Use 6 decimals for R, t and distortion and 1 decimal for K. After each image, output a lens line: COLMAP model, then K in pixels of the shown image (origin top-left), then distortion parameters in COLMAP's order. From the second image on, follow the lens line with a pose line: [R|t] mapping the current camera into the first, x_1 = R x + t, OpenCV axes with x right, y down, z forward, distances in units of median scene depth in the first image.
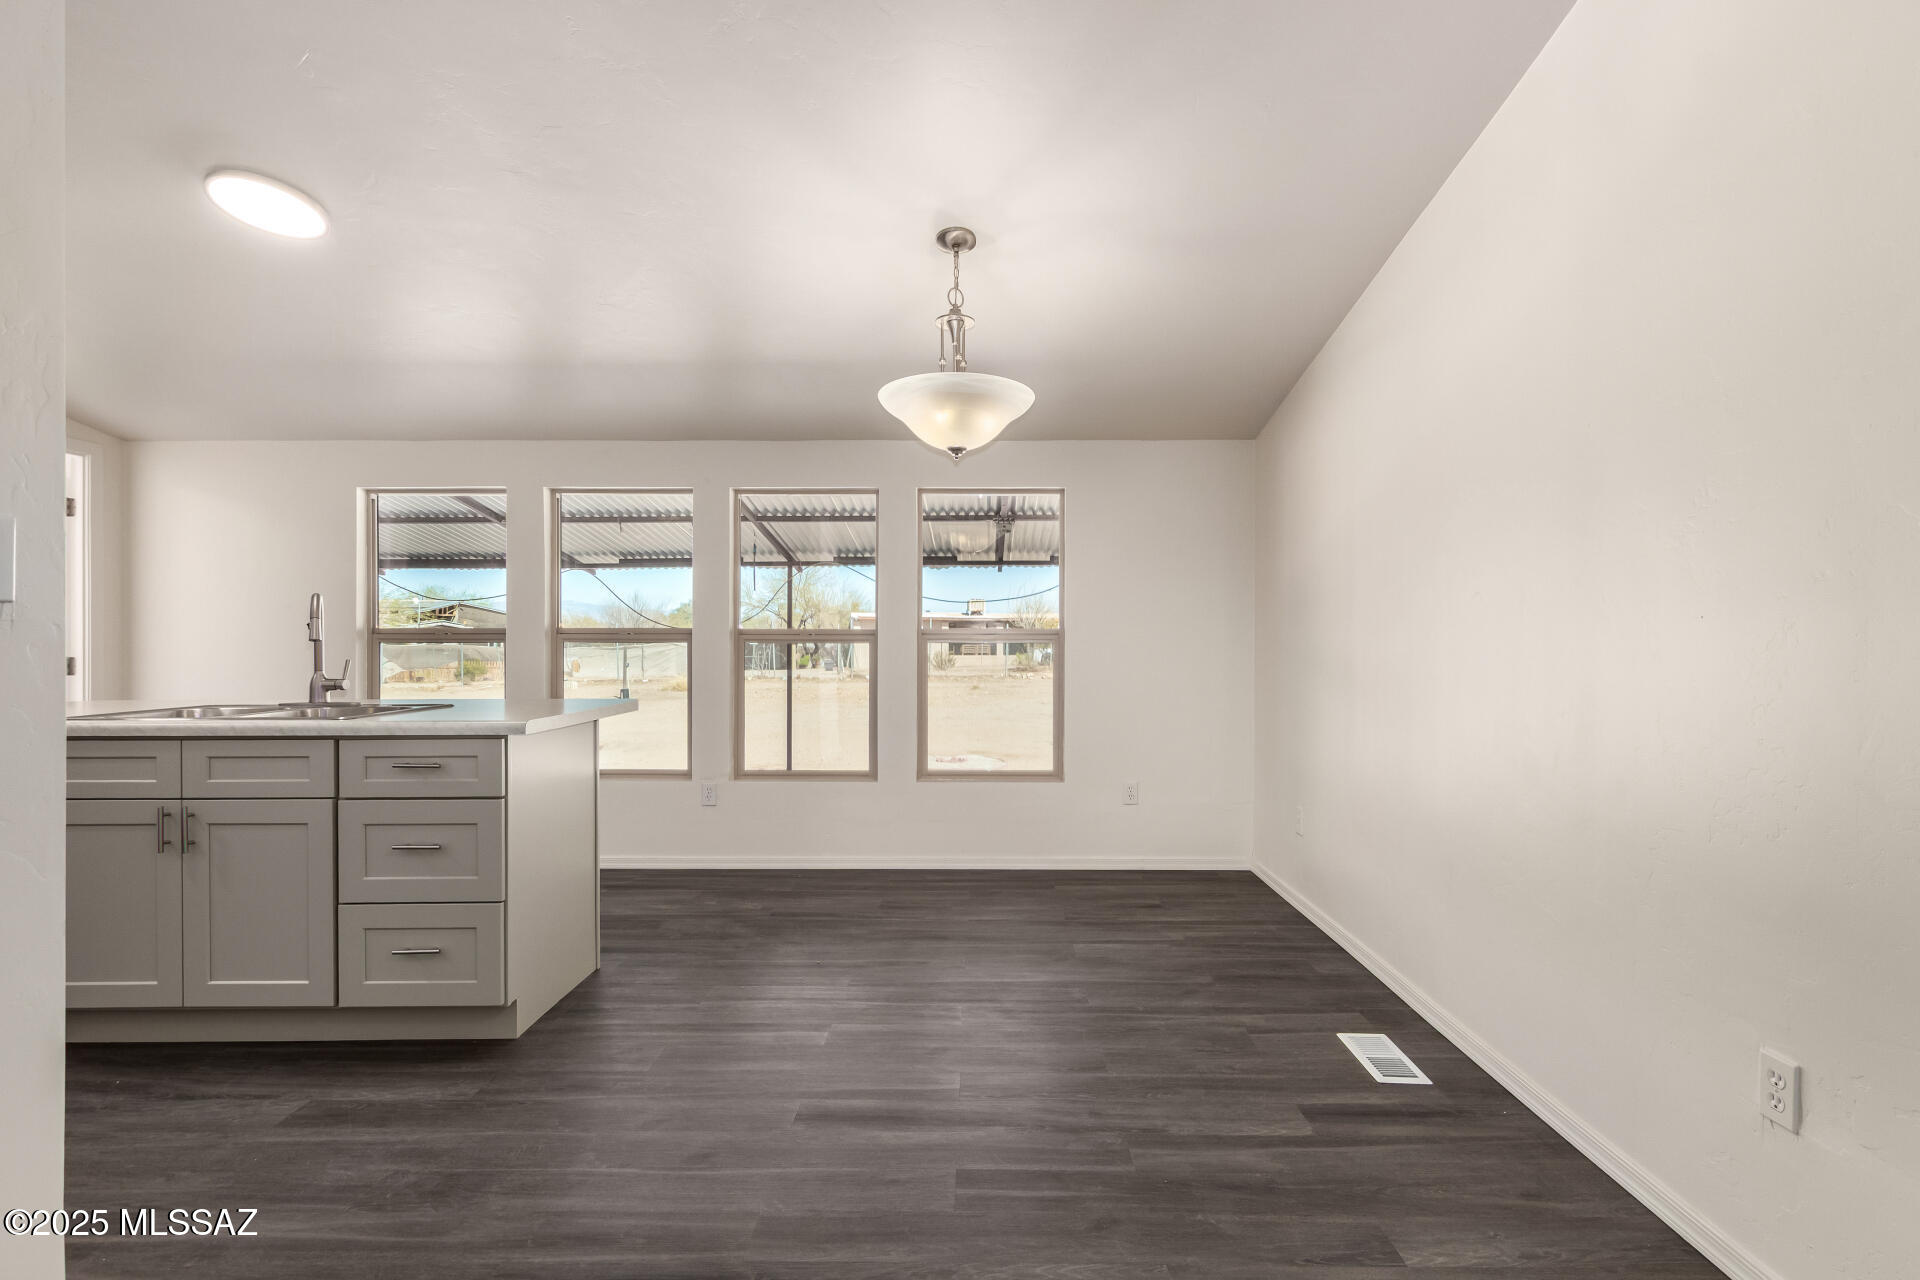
lens RADIAL K [[904.4, 0, 972.6], [0, 904.4, 642.4], [0, 0, 1]] dist [0.011339, -0.003957]
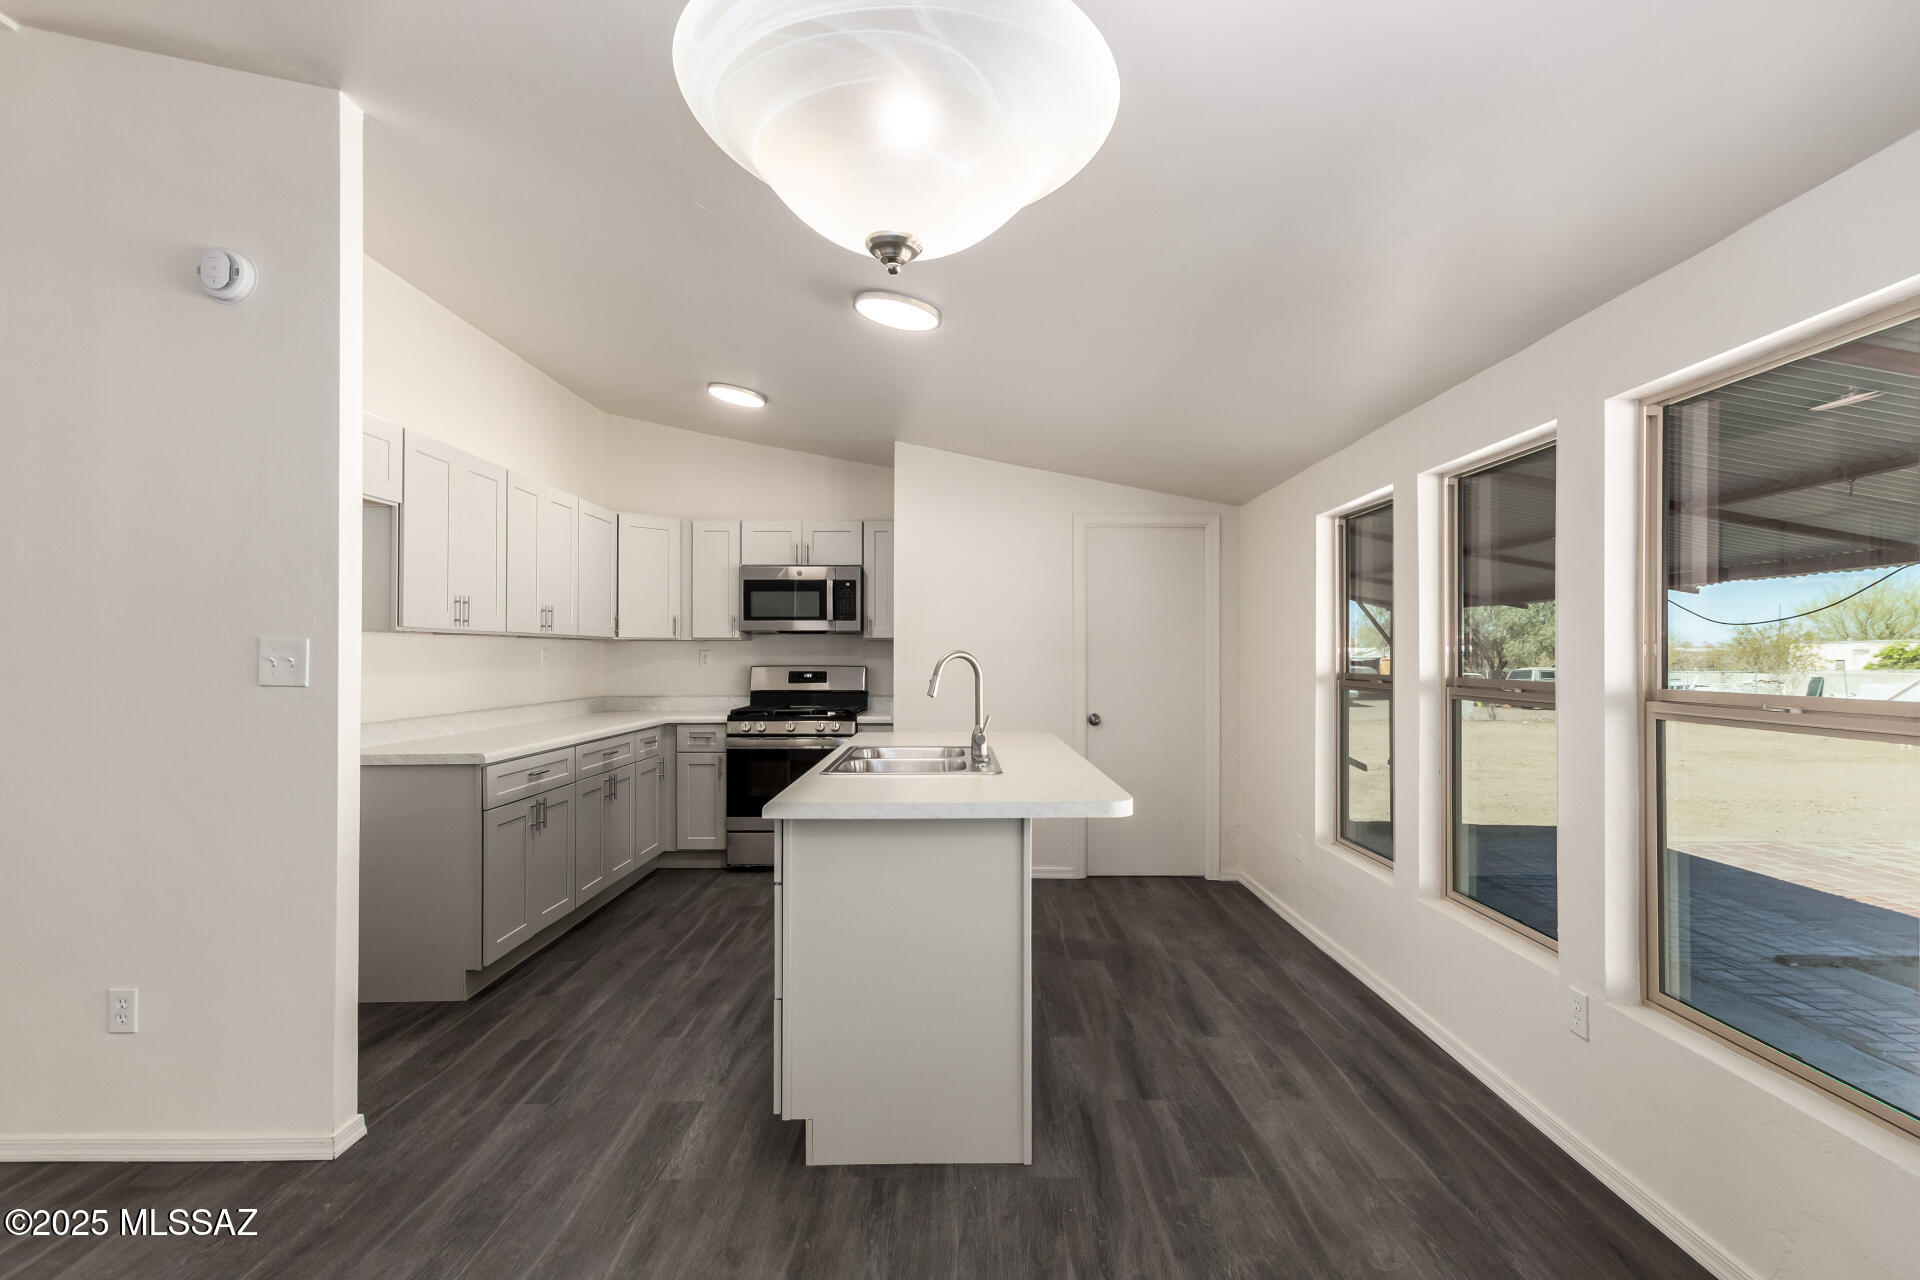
lens RADIAL K [[904.4, 0, 971.2], [0, 904.4, 646.4], [0, 0, 1]] dist [0.011339, -0.003957]
pose [[0.015454, -0.008066, -0.999848, 0.209197], [-0.000534, 0.999967, -0.008075, -0.033315], [0.999880, 0.000659, 0.015449, 0.622638]]
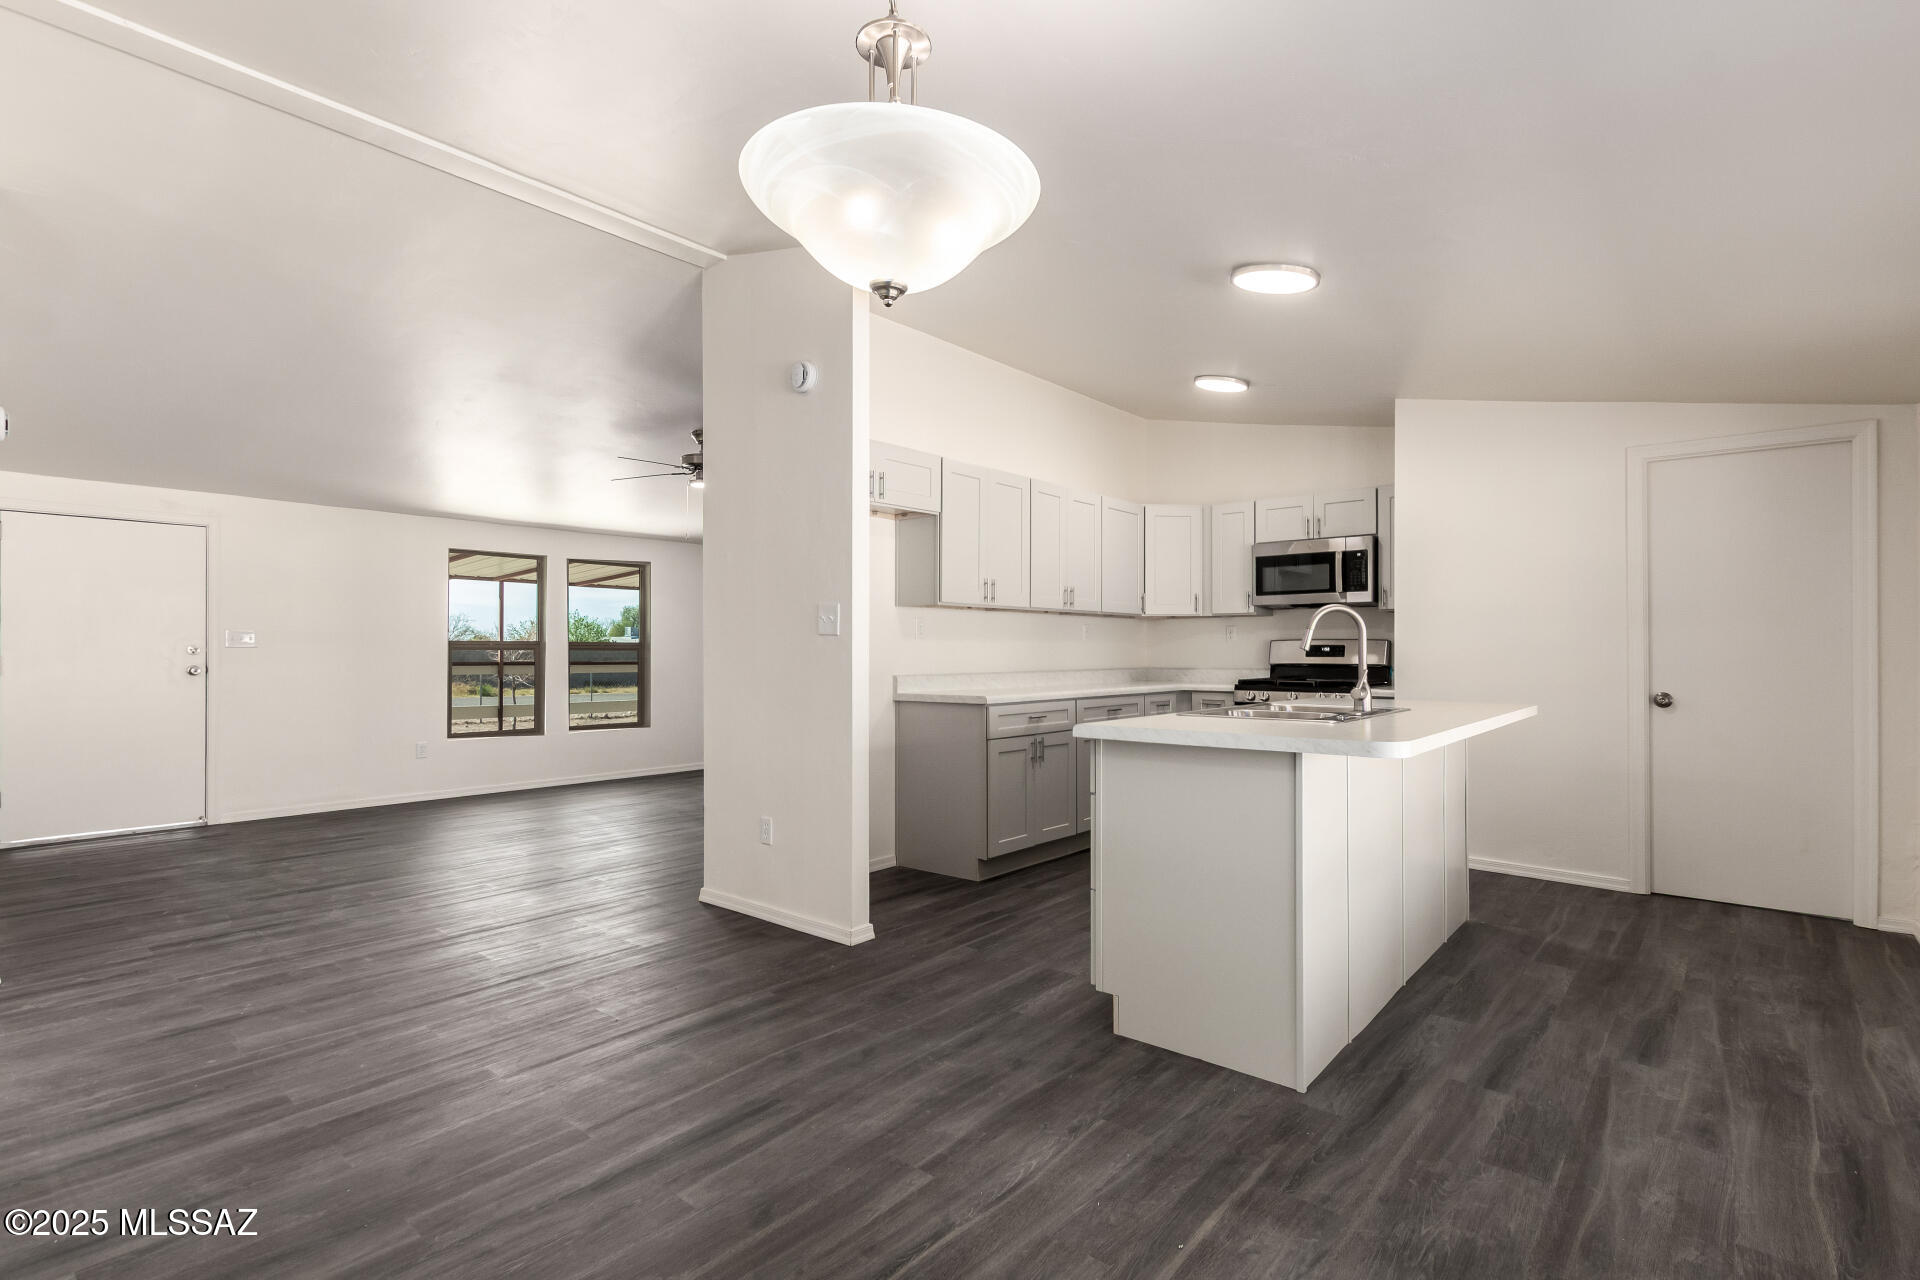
lens RADIAL K [[904.4, 0, 986.0], [0, 904.4, 643.9], [0, 0, 1]] dist [0.011339, -0.003957]
pose [[-0.628396, -0.003713, -0.777885, 0.218295], [0.001388, 0.999982, -0.005895, -0.003356], [0.777893, -0.004784, -0.628379, 0.837670]]
